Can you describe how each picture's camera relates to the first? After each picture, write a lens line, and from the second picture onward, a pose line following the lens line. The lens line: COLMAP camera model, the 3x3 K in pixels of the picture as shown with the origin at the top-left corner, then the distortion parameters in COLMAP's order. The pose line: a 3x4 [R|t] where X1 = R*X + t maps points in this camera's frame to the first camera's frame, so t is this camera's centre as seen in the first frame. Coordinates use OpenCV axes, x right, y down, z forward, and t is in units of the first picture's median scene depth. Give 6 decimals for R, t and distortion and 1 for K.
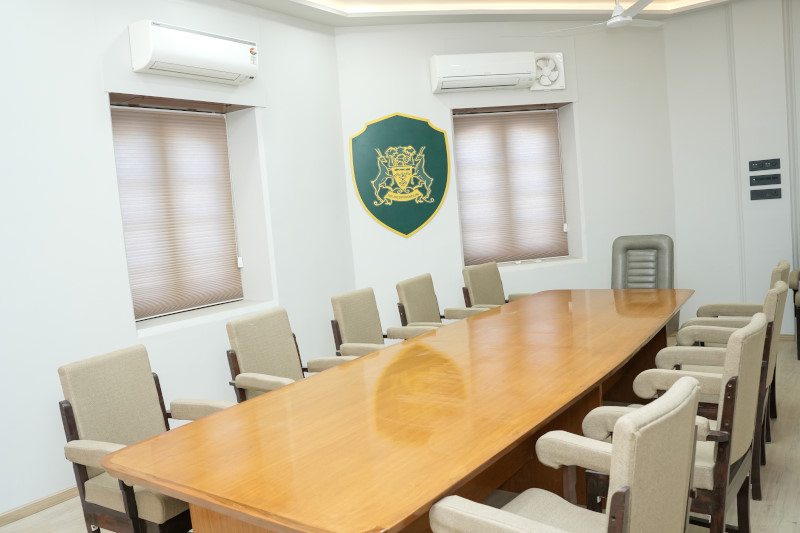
lens RADIAL K [[675.4, 0, 400.0], [0, 675.4, 266.5], [0, 0, 1]] dist [-0.041738, 0.001913]
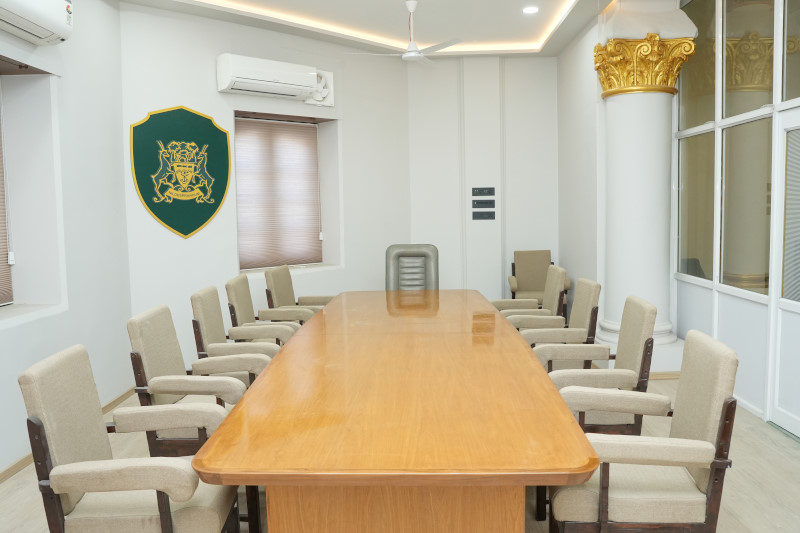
lens RADIAL K [[668.6, 0, 400.0], [0, 668.6, 266.5], [0, 0, 1]] dist [-0.005746, 0.006218]
pose [[0.840032, 0.020836, 0.542136, -0.248282], [-0.008043, 0.999631, -0.025956, 0.018832], [-0.542477, 0.017444, 0.839890, 0.050532]]
